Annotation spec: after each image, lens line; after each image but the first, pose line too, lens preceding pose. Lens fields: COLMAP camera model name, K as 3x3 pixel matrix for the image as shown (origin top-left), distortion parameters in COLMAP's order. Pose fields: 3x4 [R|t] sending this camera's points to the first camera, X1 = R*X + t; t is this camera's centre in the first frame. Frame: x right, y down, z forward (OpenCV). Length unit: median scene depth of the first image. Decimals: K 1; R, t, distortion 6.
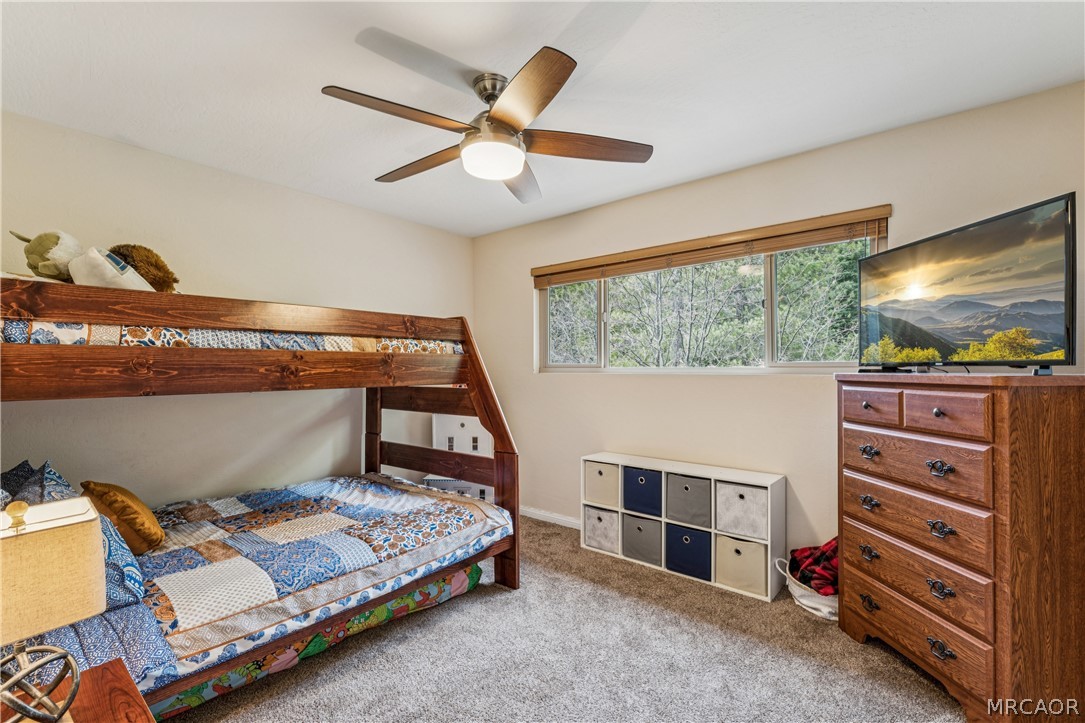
lens RADIAL K [[496.5, 0, 536.6], [0, 496.5, 364.7], [0, 0, 1]] dist [0.000120, 0.000741]
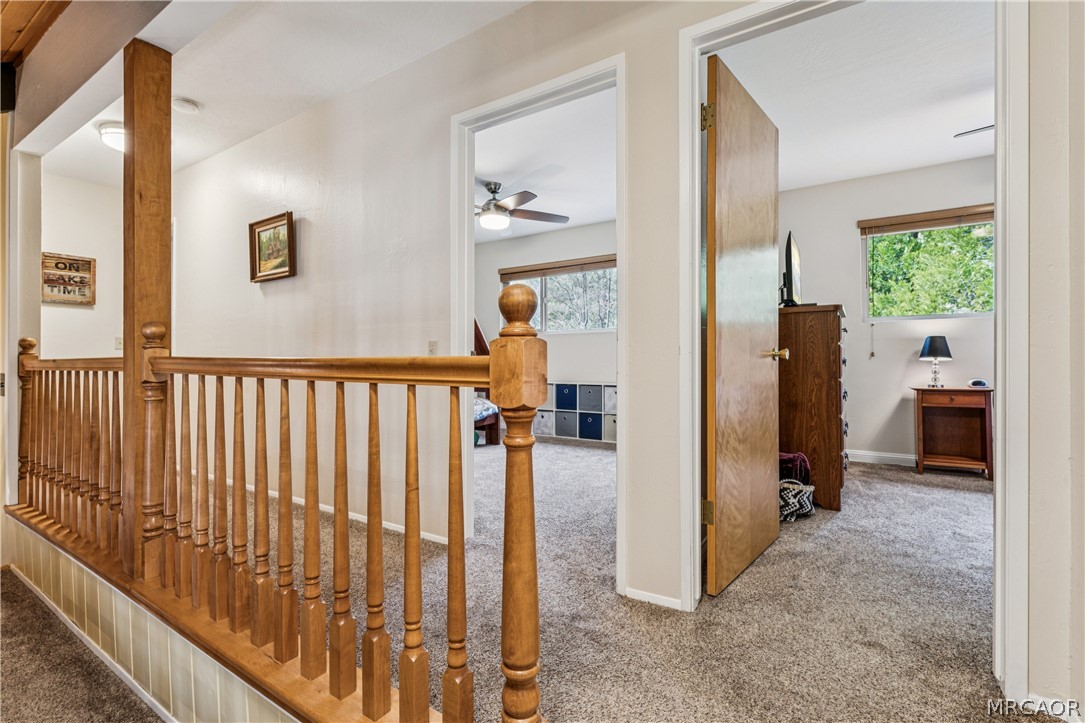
lens RADIAL K [[496.5, 0, 542.6], [0, 496.5, 360.9], [0, 0, 1]] dist [0.000120, 0.000741]
pose [[0.990424, -0.000864, 0.138057, -0.121910], [0.000336, 0.999993, 0.003845, 0.121307], [-0.138059, -0.003762, 0.990417, -0.778358]]
